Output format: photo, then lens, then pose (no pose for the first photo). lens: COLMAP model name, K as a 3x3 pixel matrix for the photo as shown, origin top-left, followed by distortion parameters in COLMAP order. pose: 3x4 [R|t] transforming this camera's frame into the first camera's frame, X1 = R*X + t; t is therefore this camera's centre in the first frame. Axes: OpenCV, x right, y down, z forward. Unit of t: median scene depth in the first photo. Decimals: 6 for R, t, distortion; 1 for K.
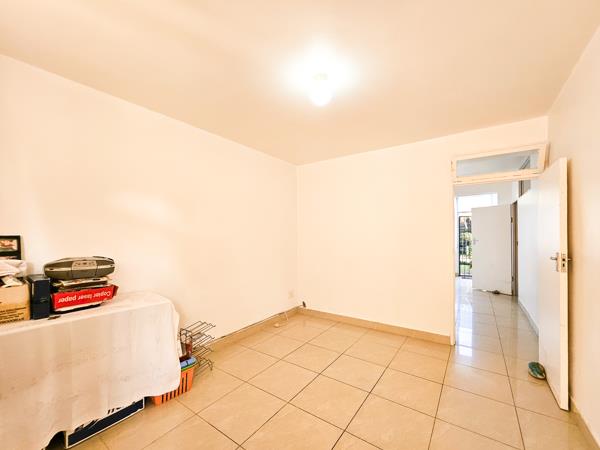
lens RADIAL K [[243.3, 0, 300.0], [0, 243.3, 225.0], [0, 0, 1]] dist [0.000092, 0.000010]
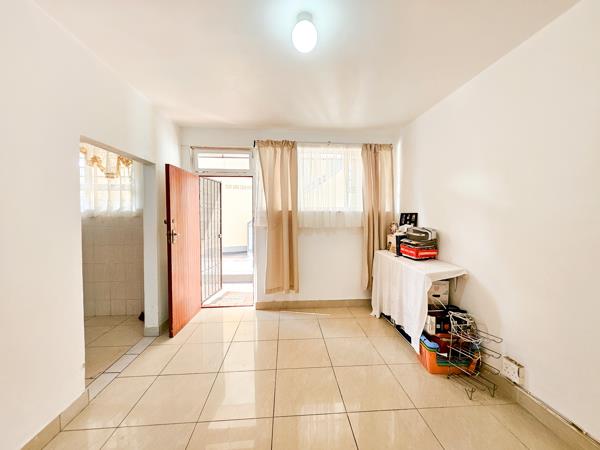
lens RADIAL K [[238.7, 0, 299.0], [0, 238.7, 221.0], [0, 0, 1]] dist [-0.000801, -0.000231]
pose [[-0.774963, 0.020782, -0.631664, 0.559618], [0.028699, 0.999585, -0.002323, 0.067371], [0.631354, -0.019928, -0.775238, 1.507881]]
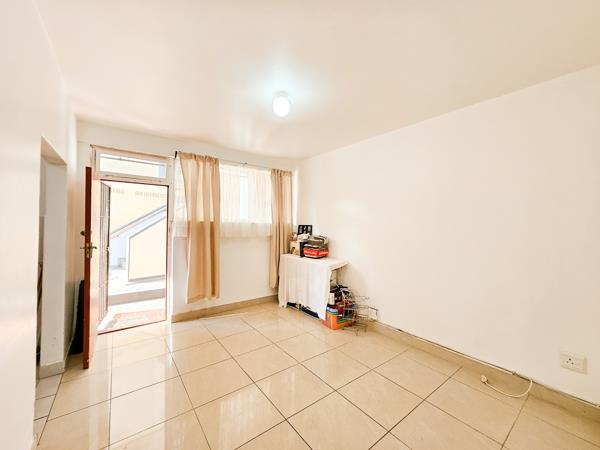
lens RADIAL K [[243.3, 0, 300.0], [0, 243.3, 225.0], [0, 0, 1]] dist [0.000092, 0.000010]
pose [[-0.298673, 0.000423, -0.954356, 1.084539], [0.029064, 0.999540, -0.008653, 0.048684], [0.953913, -0.030321, -0.298548, 1.352108]]
